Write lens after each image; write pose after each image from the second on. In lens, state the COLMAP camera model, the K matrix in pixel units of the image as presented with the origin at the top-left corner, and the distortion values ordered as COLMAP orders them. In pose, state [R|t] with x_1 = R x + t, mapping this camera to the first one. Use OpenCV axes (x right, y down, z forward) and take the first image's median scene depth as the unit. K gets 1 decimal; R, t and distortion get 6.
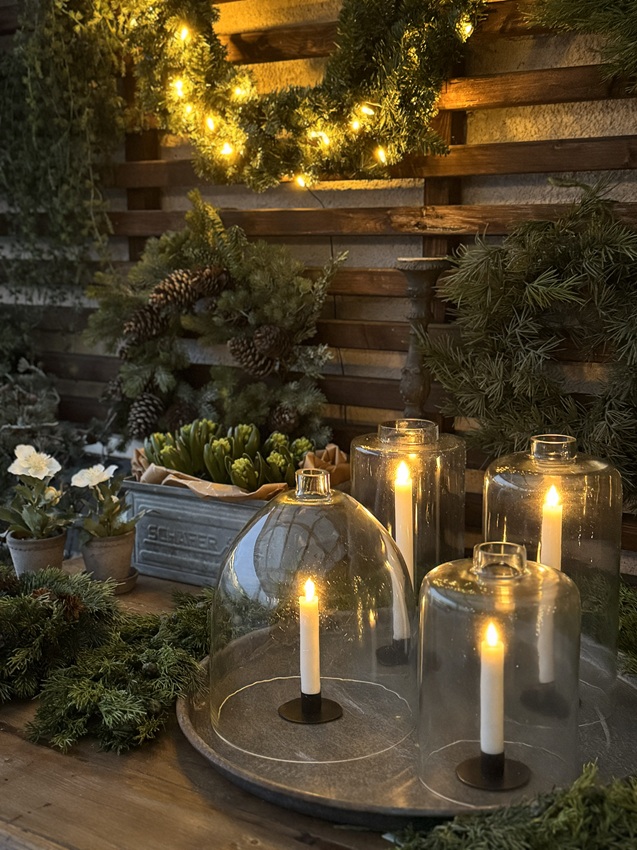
lens RADIAL K [[1131.1, 0, 318.5], [0, 1131.1, 425.0], [0, 0, 1]] dist [0.203407, -0.483981]
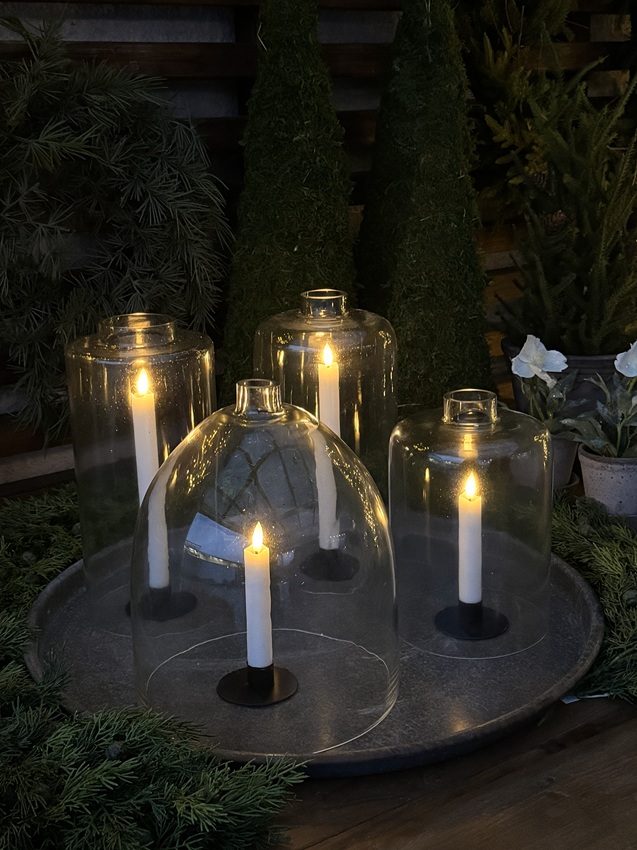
lens RADIAL K [[1131.1, 0, 318.5], [0, 1131.1, 425.0], [0, 0, 1]] dist [0.203407, -0.483981]
pose [[0.352473, -0.264871, 0.897556, -0.507914], [0.183827, 0.960020, 0.211115, -0.062680], [-0.917589, 0.090583, 0.387071, 0.503051]]
